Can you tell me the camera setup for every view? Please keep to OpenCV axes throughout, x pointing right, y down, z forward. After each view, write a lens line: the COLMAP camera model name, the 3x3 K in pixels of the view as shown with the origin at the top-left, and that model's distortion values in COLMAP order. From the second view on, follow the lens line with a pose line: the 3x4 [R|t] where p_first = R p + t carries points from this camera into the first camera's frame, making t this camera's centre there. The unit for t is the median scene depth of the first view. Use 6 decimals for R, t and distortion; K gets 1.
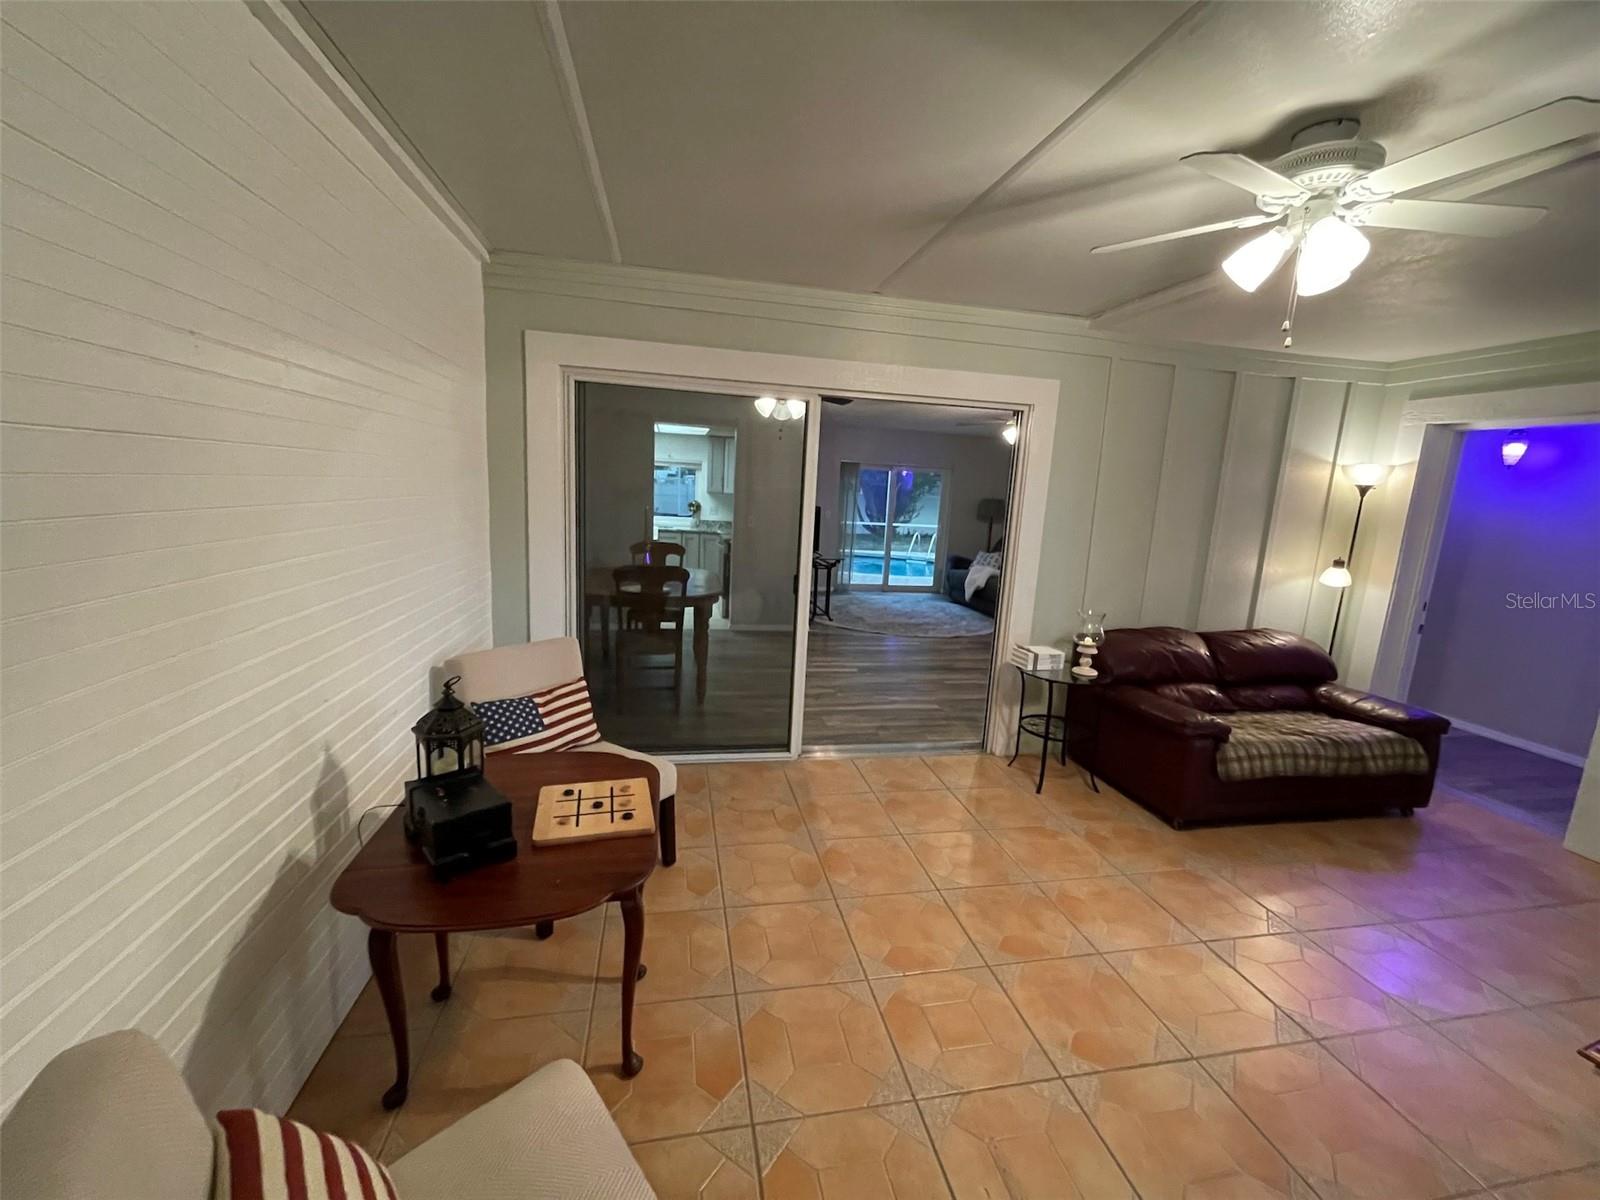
lens RADIAL K [[646.8, 0, 803.1], [0, 646.8, 600.9], [0, 0, 1]] dist [0.002898, 0.000749]
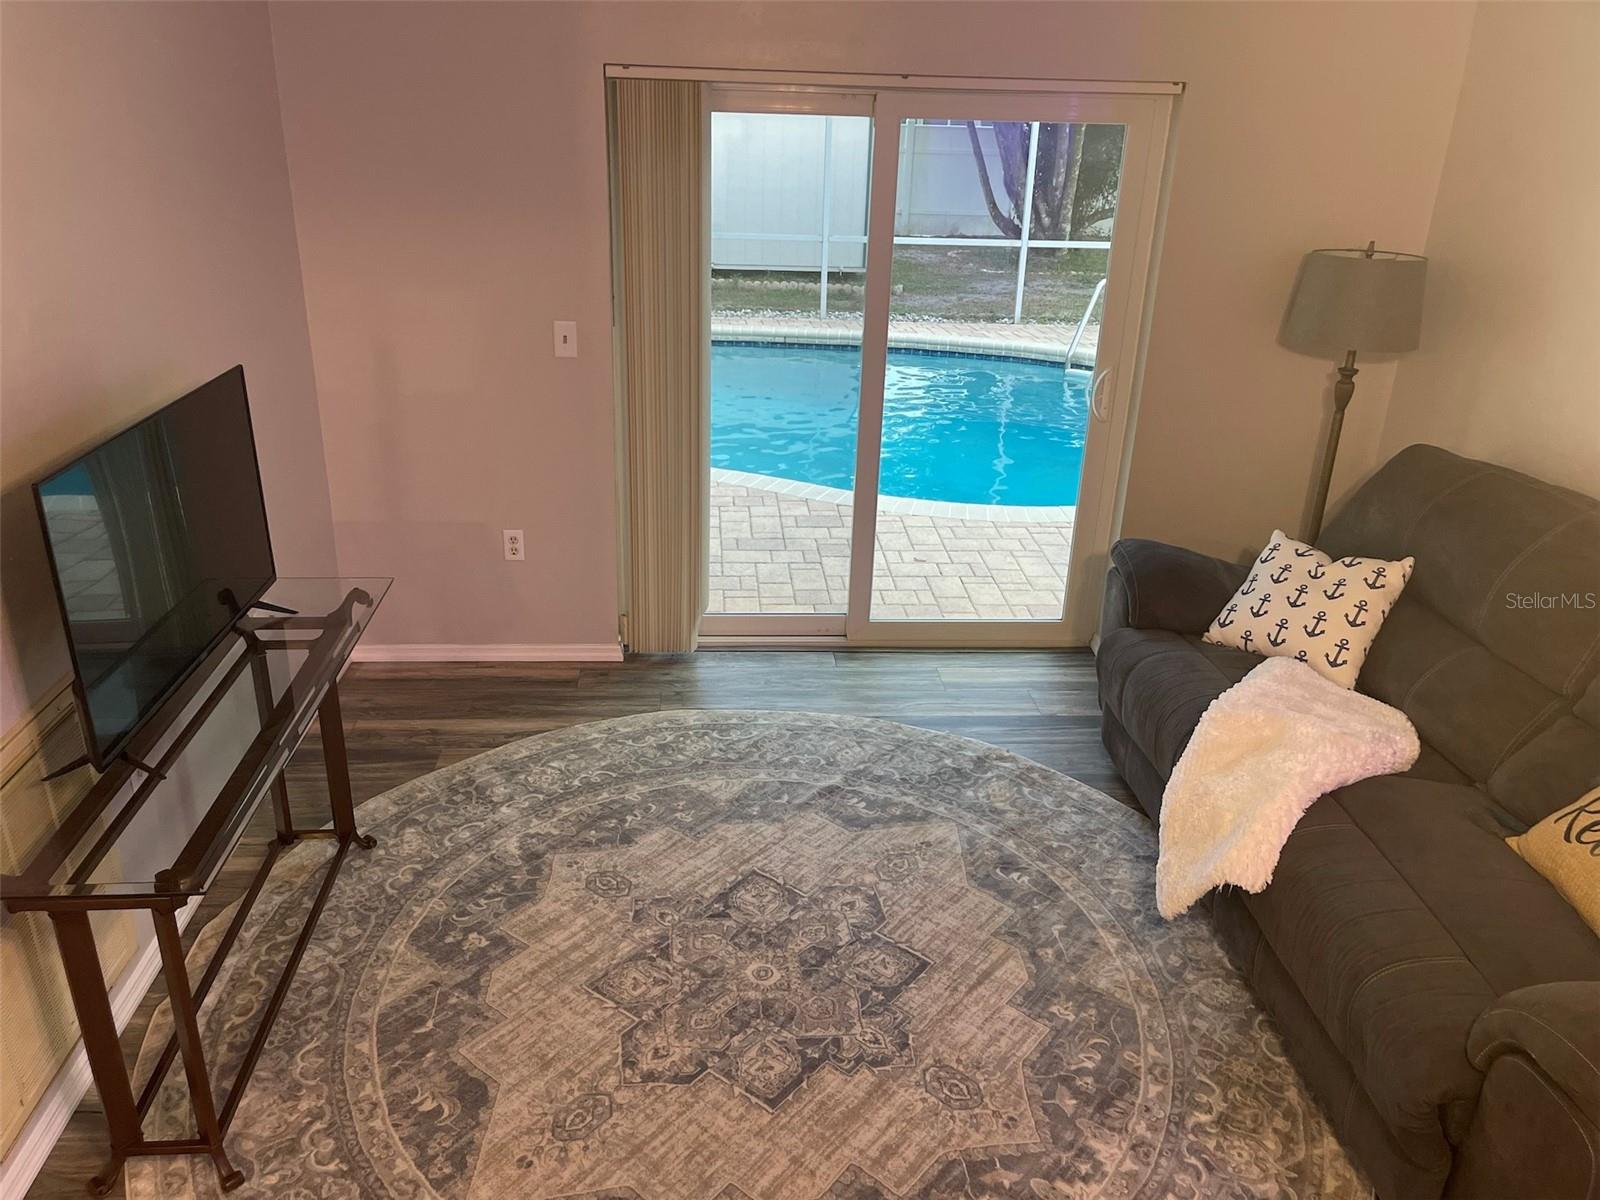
lens RADIAL K [[1210.2, 0, 789.2], [0, 1210.2, 602.8], [0, 0, 1]] dist [0.029694, -0.000981]
pose [[0.992307, 0.034011, -0.119040, 0.444528], [-0.006950, 0.975312, 0.220722, -0.373716], [0.123609, -0.218197, 0.968045, 1.607601]]
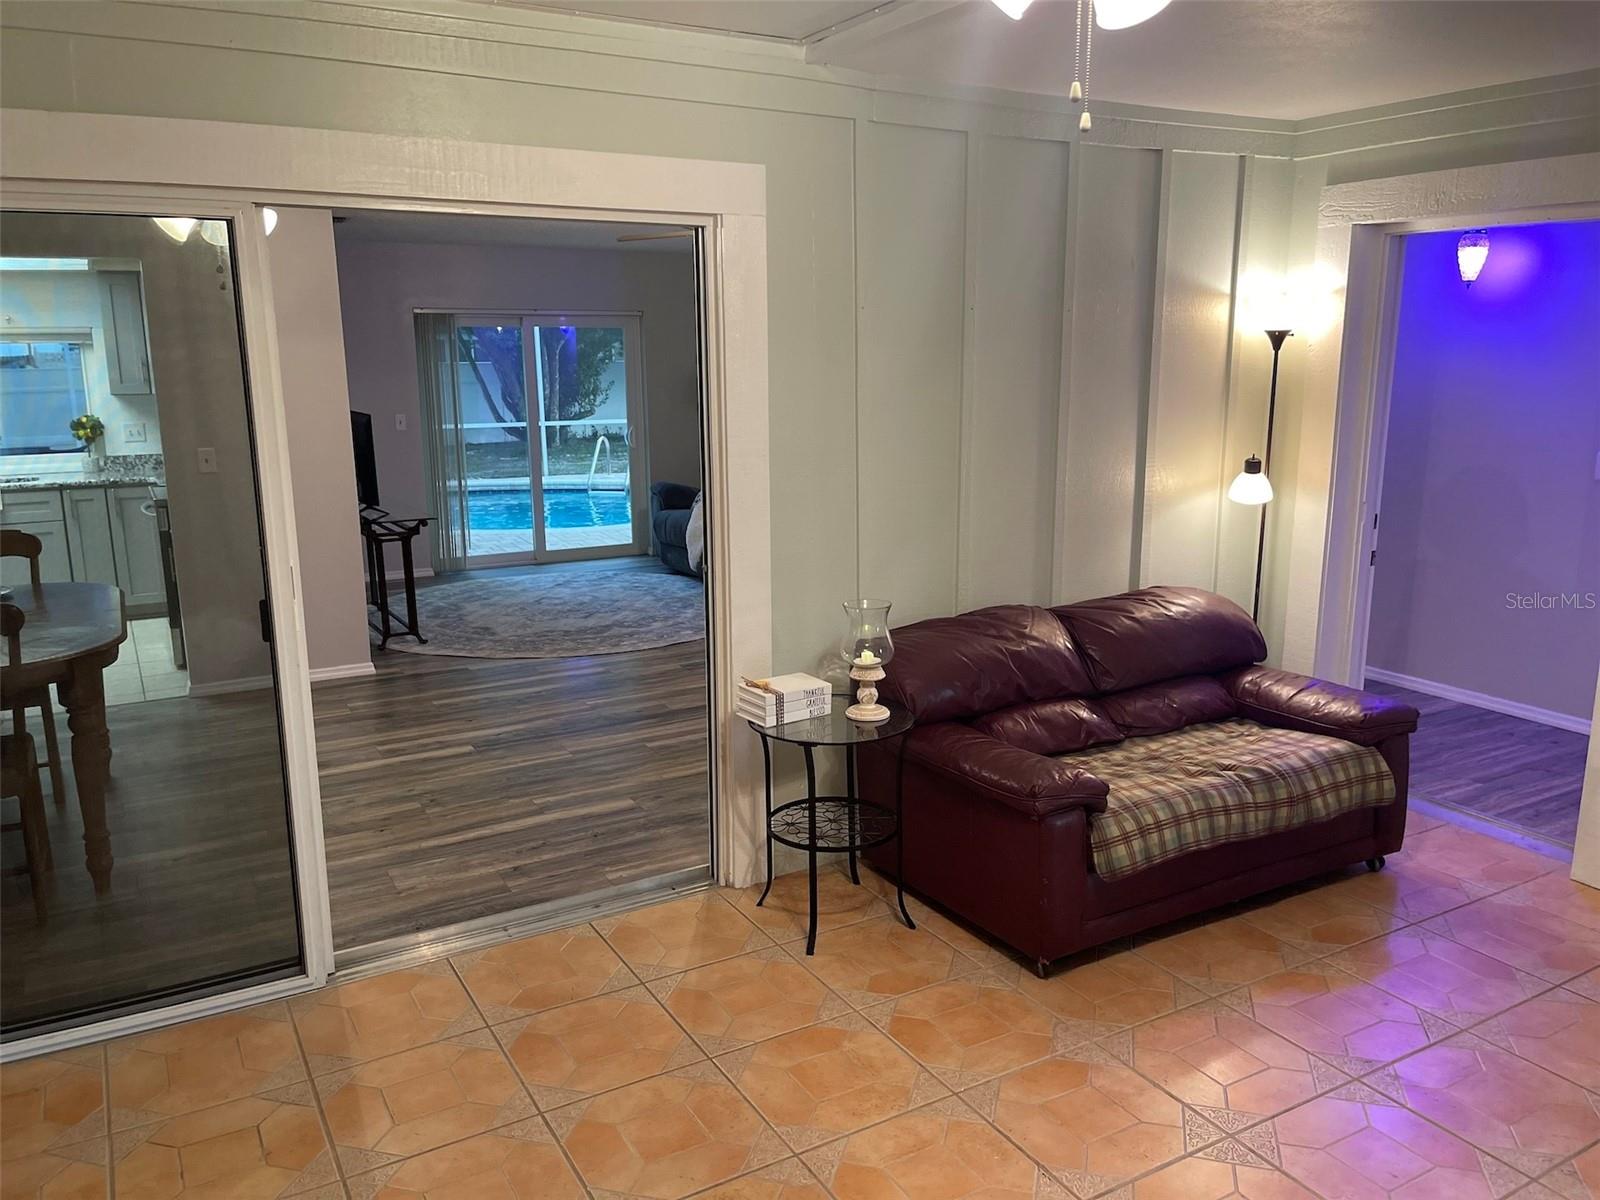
lens RADIAL K [[1211.6, 0, 798.6], [0, 1211.6, 603.9], [0, 0, 1]] dist [0.082631, -0.118009]
pose [[0.947423, -0.120789, 0.296310, 0.088242], [0.108920, 0.992454, 0.056308, -0.043608], [-0.300876, -0.021073, 0.953431, 0.053407]]
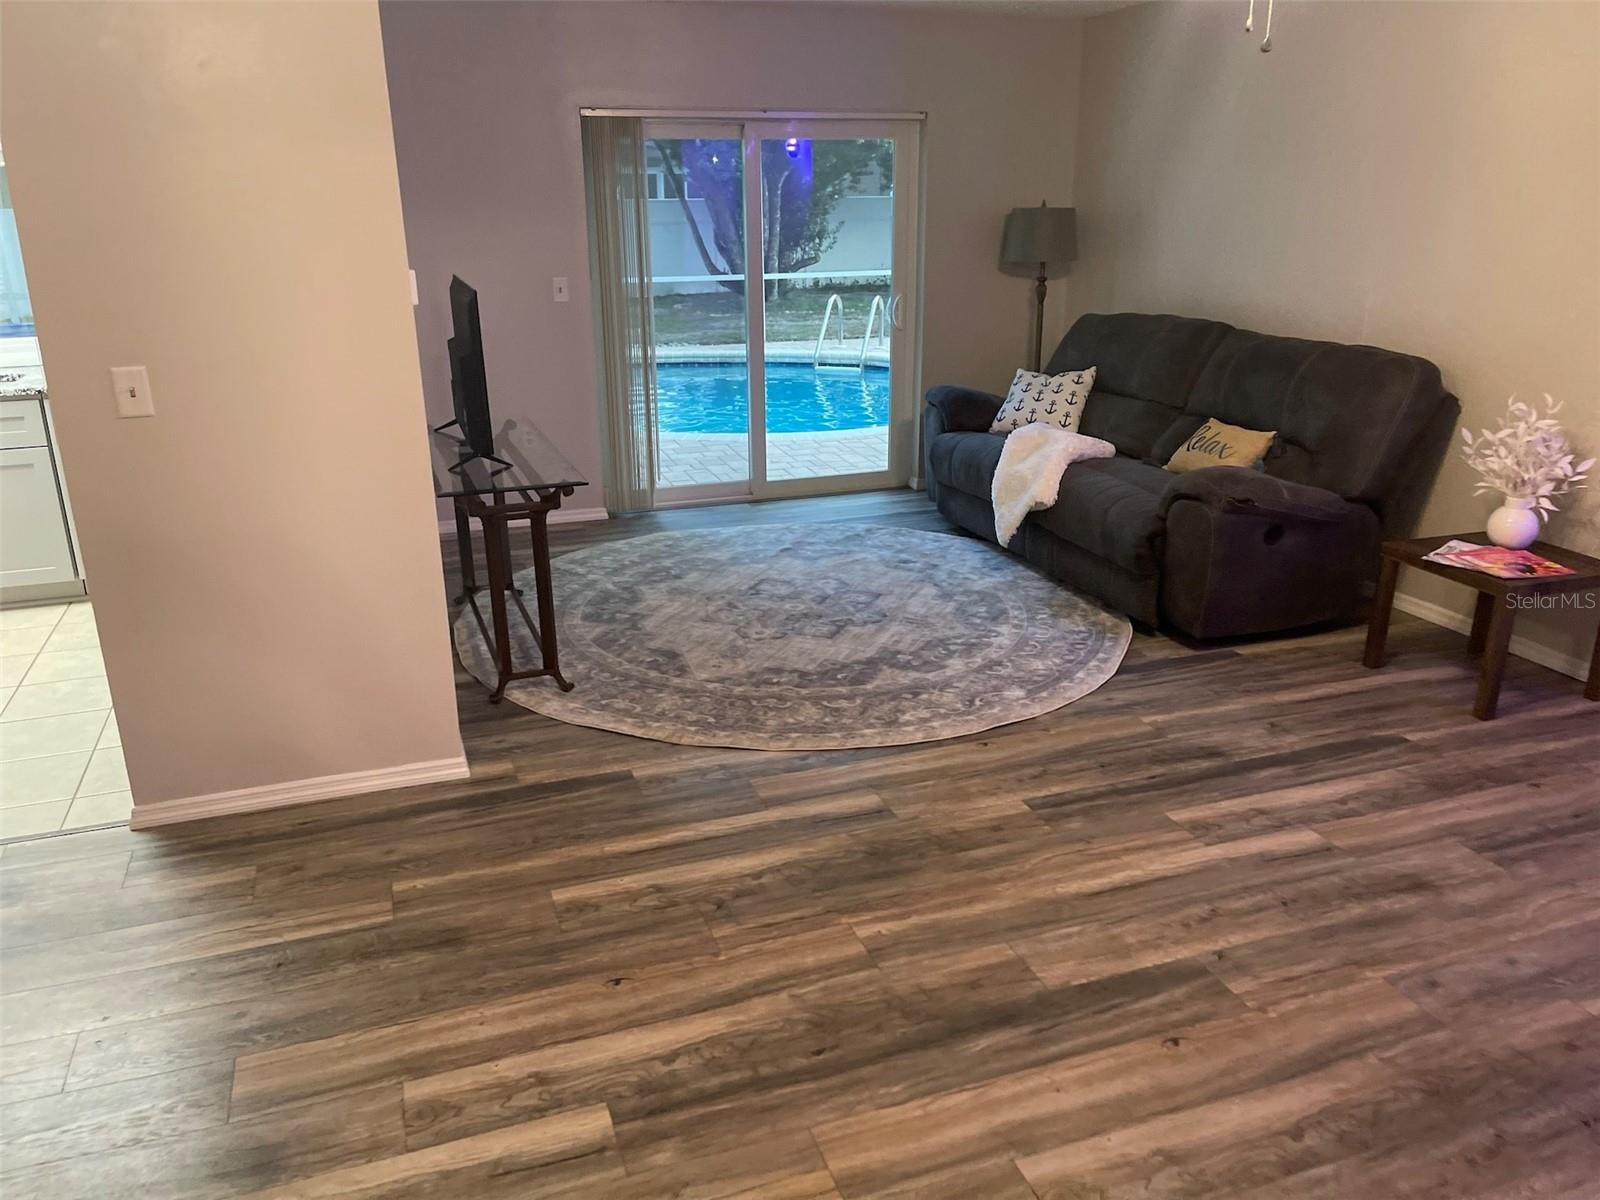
lens RADIAL K [[1211.6, 0, 798.6], [0, 1211.6, 603.9], [0, 0, 1]] dist [0.082631, -0.118009]
pose [[0.987277, -0.100827, 0.122958, 0.175201], [0.080066, 0.983299, 0.163440, -0.188308], [-0.137384, -0.151515, 0.978861, 0.971709]]
